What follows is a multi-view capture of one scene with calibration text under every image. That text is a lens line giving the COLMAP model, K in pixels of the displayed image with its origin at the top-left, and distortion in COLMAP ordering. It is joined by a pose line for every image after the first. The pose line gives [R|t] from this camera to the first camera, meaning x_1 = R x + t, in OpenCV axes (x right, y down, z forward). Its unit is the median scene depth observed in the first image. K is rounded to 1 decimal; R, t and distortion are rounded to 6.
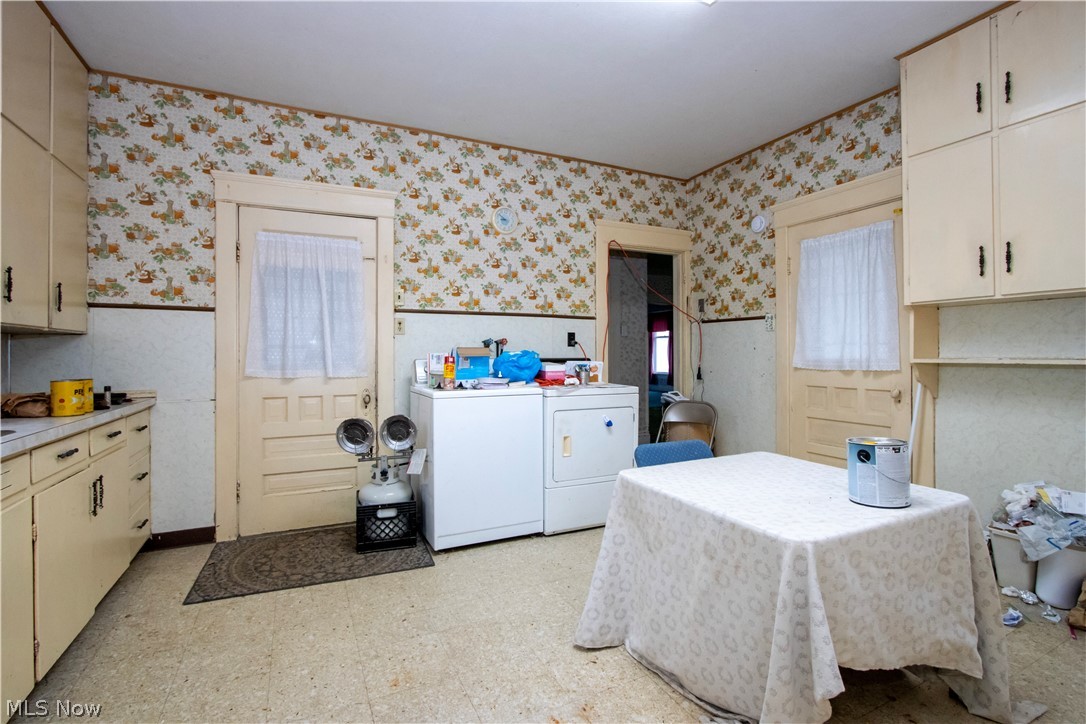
lens RADIAL K [[504.5, 0, 541.5], [0, 504.5, 356.2], [0, 0, 1]] dist [-0.002180, -0.000107]
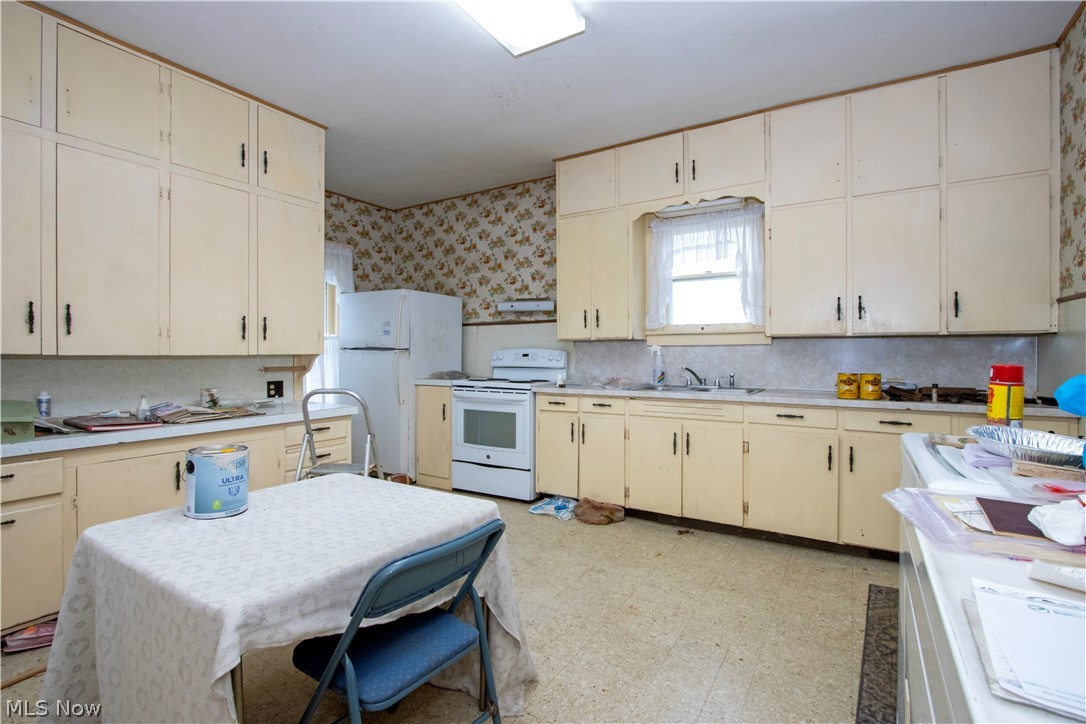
lens RADIAL K [[504.5, 0, 544.9], [0, 504.5, 356.7], [0, 0, 1]] dist [-0.002180, -0.000107]
pose [[-0.850982, 0.003883, -0.525180, 0.551409], [-0.000434, 0.999967, 0.008095, -0.011230], [0.525194, 0.007116, -0.850953, 1.865032]]
